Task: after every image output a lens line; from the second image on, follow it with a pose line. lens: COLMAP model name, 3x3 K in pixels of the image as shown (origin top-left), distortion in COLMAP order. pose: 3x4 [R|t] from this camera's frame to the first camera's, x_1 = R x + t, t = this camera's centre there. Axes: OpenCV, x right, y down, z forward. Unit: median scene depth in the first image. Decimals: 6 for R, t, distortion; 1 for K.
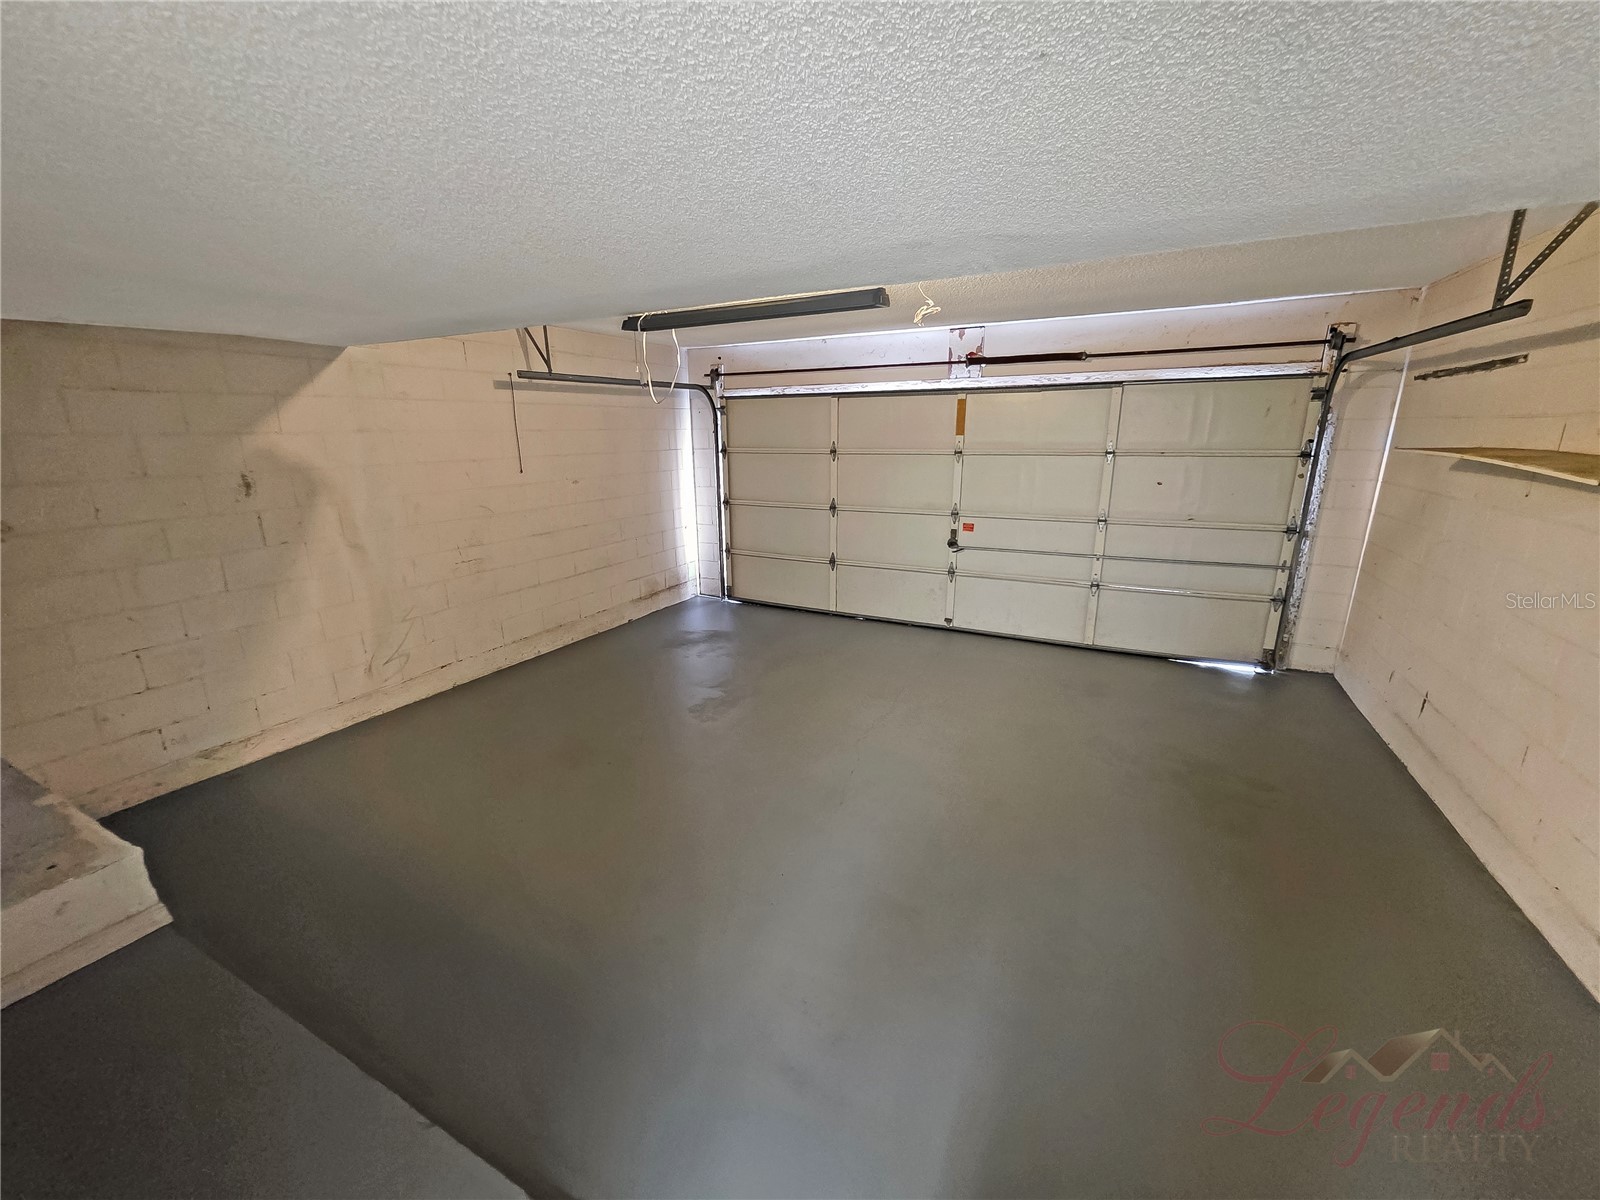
lens RADIAL K [[640.4, 0, 794.6], [0, 640.4, 609.0], [0, 0, 1]] dist [-0.000133, 0.000024]
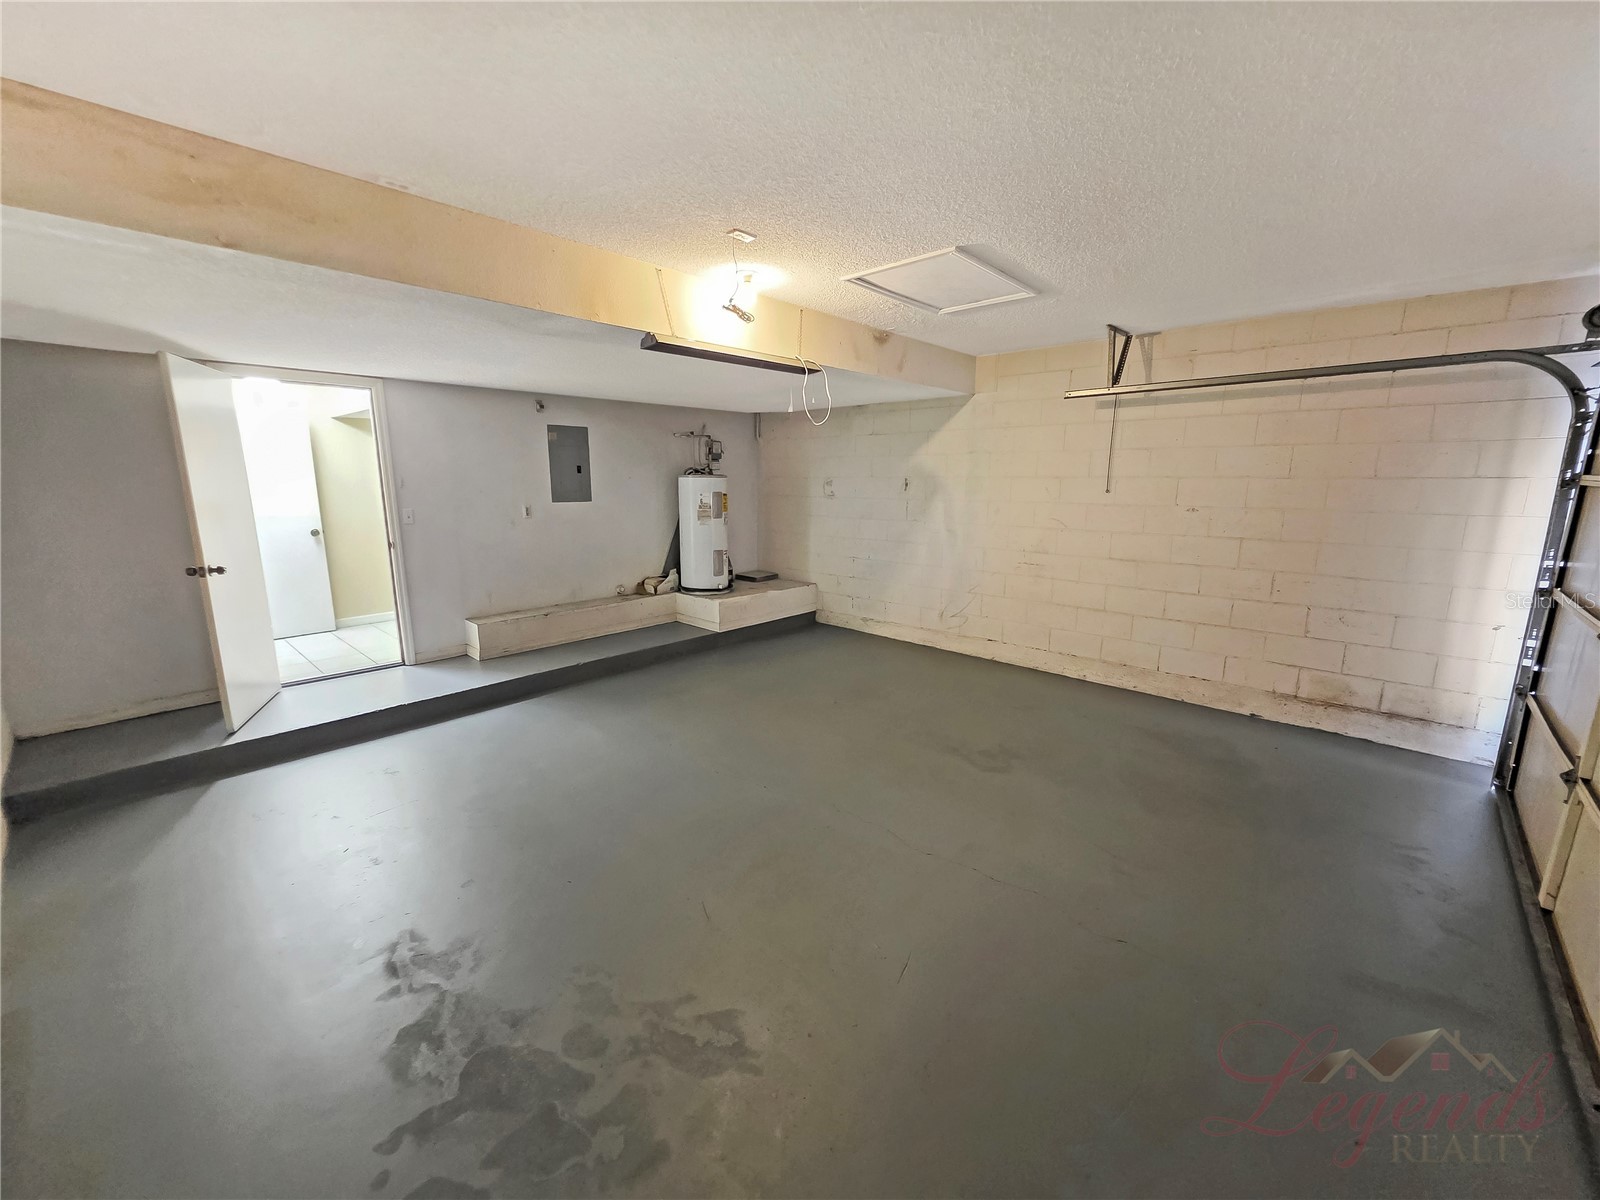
lens RADIAL K [[640.4, 0, 795.7], [0, 640.4, 597.2], [0, 0, 1]] dist [-0.000133, 0.000024]
pose [[-0.271445, 0.195268, -0.942437, 0.592510], [-0.253134, 0.930244, 0.265650, -0.185788], [0.928569, 0.310672, -0.203081, 0.737401]]
